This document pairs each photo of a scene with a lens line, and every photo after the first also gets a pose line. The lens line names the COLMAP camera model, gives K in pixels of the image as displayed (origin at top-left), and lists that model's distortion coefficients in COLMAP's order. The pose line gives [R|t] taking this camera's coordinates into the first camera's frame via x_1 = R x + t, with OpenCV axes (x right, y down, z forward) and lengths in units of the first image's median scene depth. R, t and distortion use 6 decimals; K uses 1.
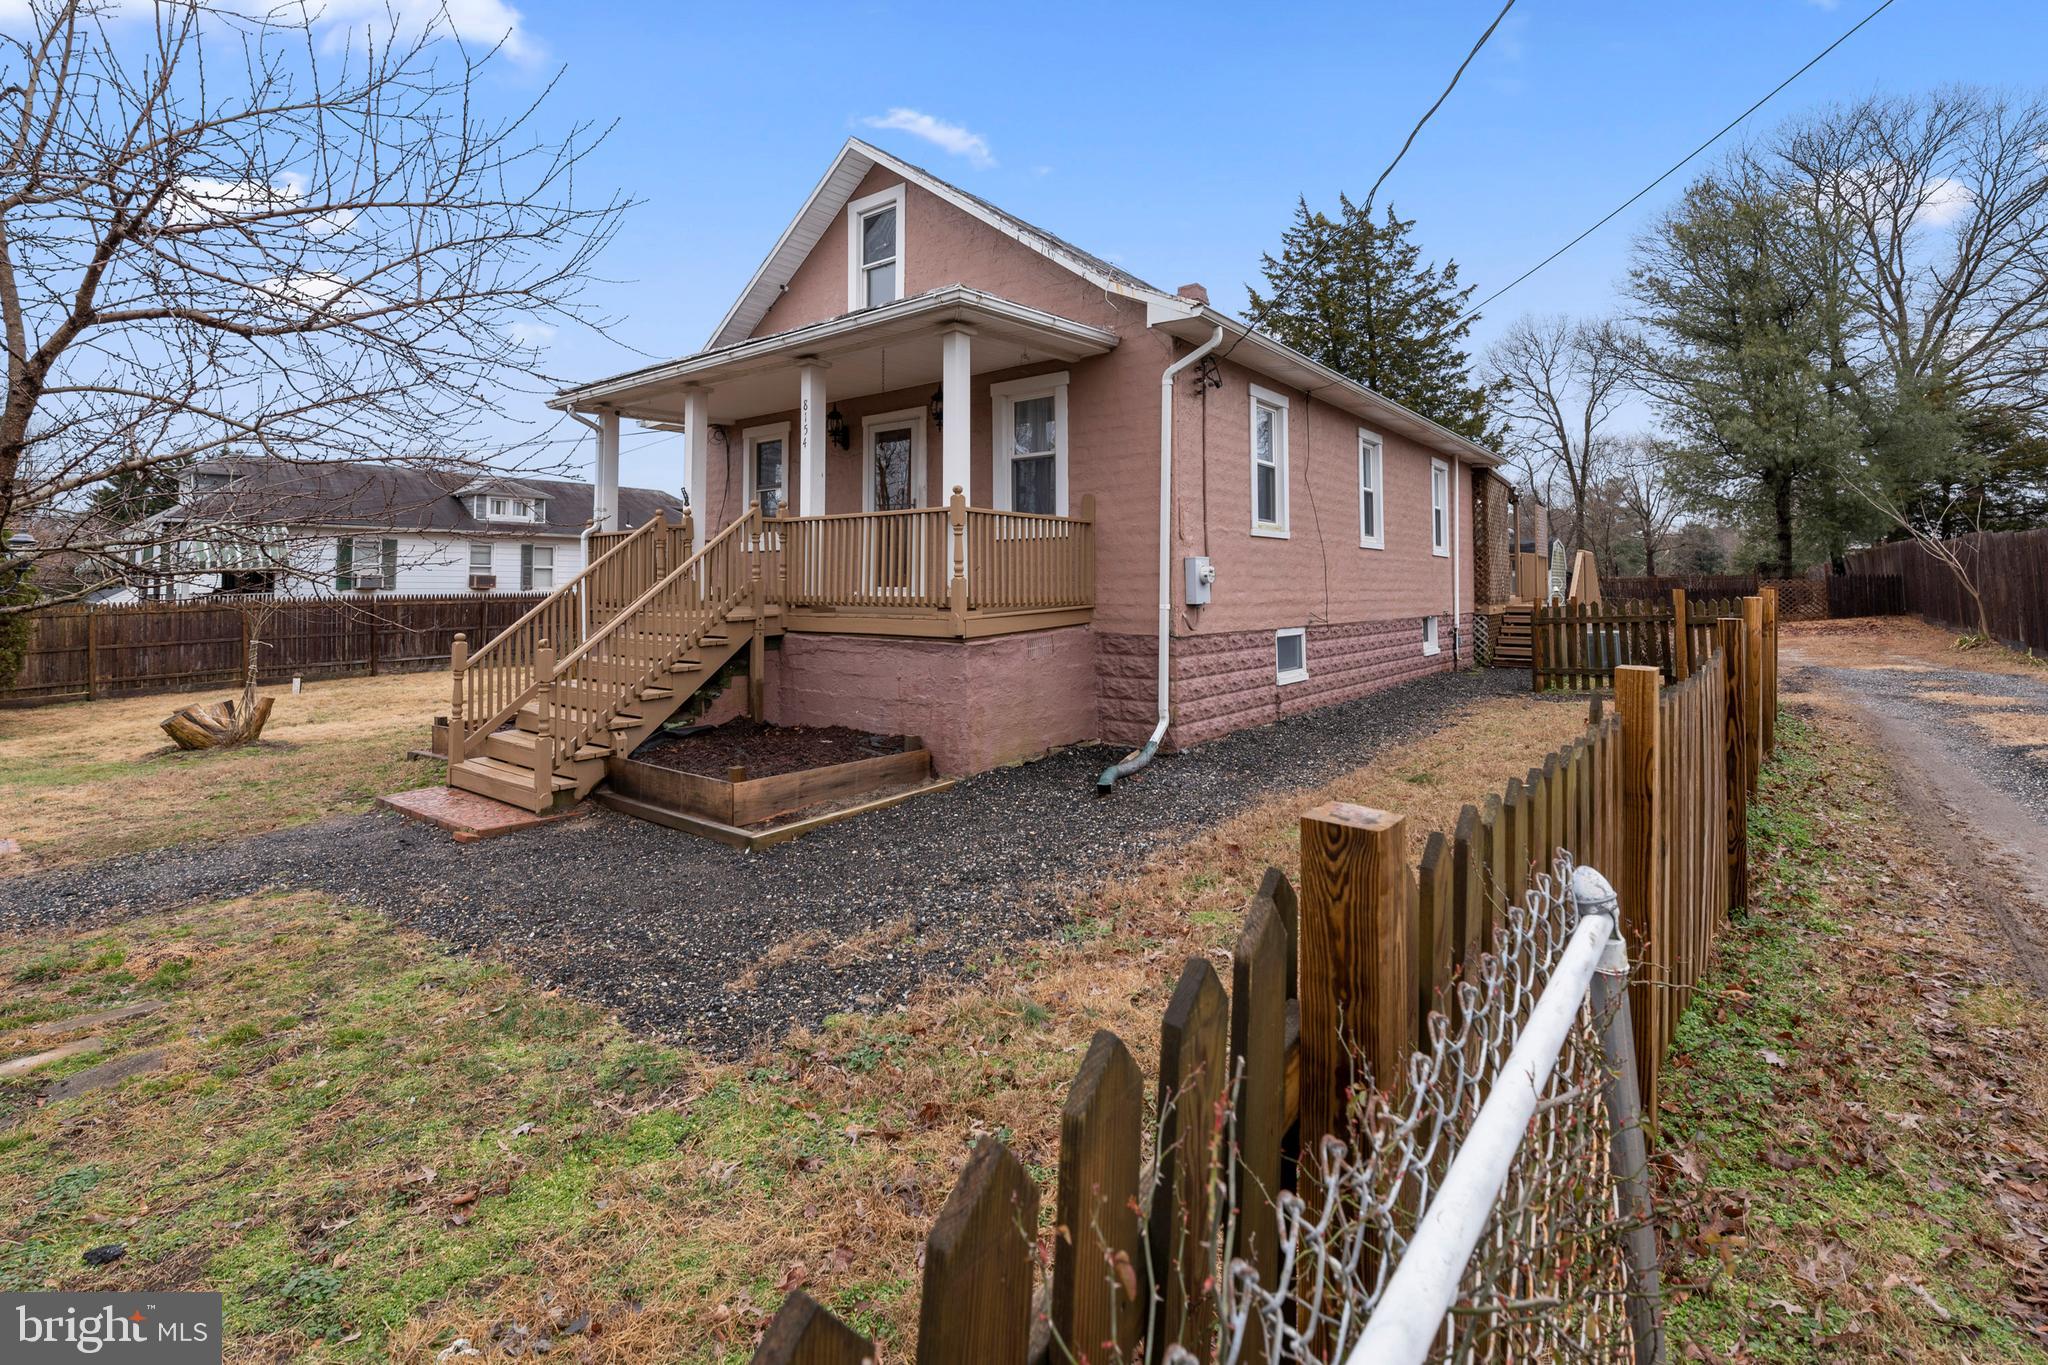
lens RADIAL K [[903.4, 0, 1045.4], [0, 903.4, 575.9], [0, 0, 1]] dist [-0.000880, -0.000082]
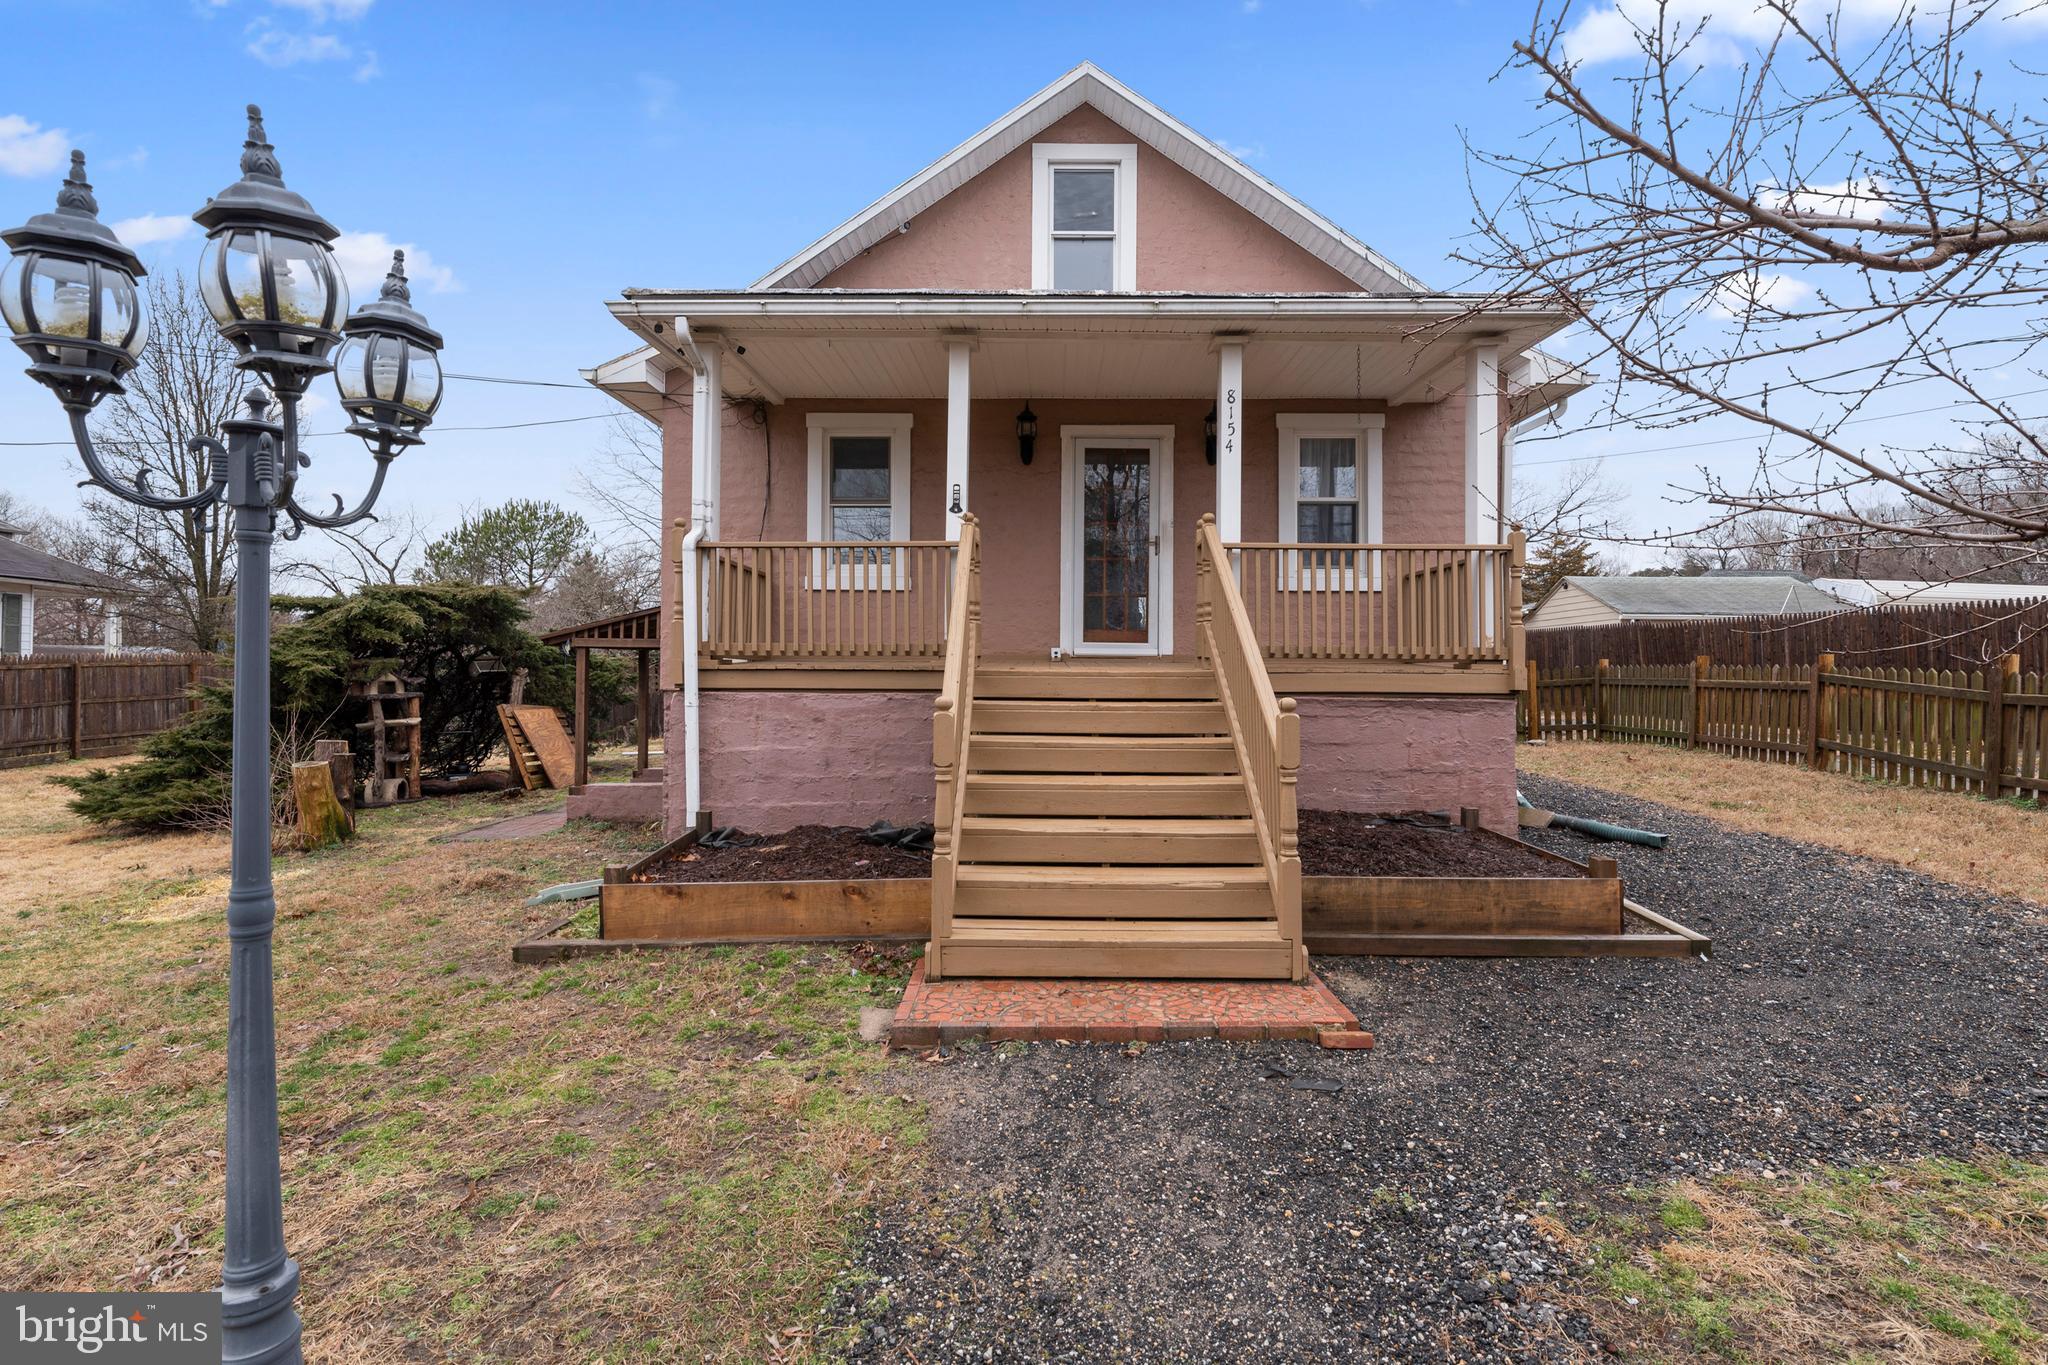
lens RADIAL K [[903.4, 0, 1017.6], [0, 903.4, 669.6], [0, 0, 1]] dist [-0.000880, -0.000082]
pose [[0.801322, -0.002123, 0.598230, -0.706580], [-0.010870, 0.999777, 0.018108, 0.022519], [-0.598135, -0.021013, 0.801120, 0.391571]]
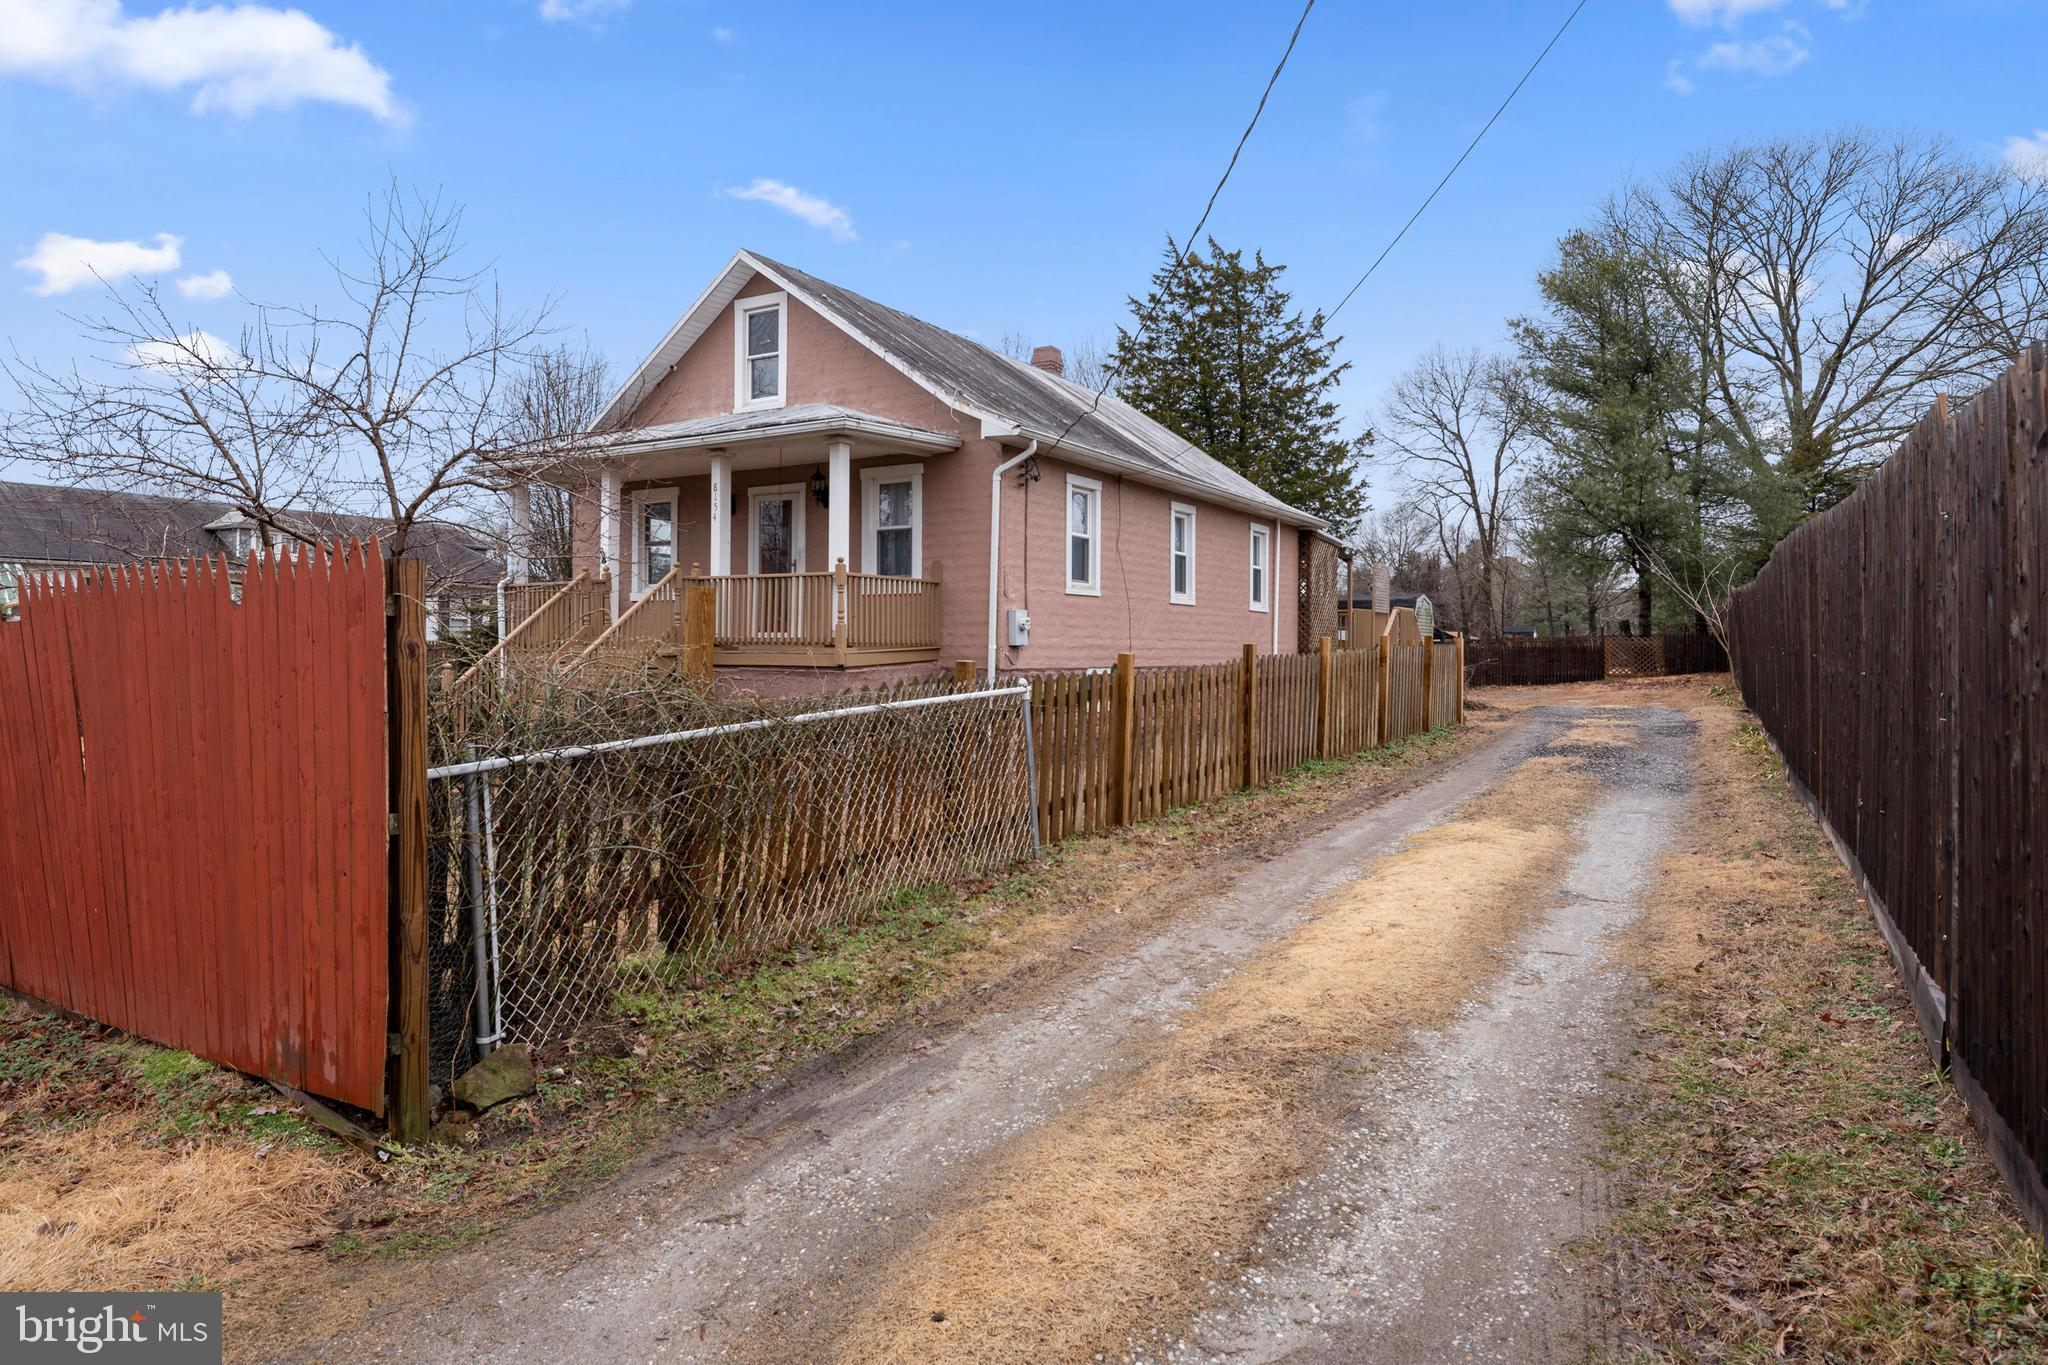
lens RADIAL K [[1160.3, 0, 1043.0], [0, 1160.3, 647.3], [0, 0, 1]] dist [0.018442, 0.000483]
pose [[0.992329, 0.006384, 0.123457, -0.005513], [-0.008058, 0.999882, 0.013065, 0.008759], [-0.123359, -0.013960, 0.992264, -0.552910]]
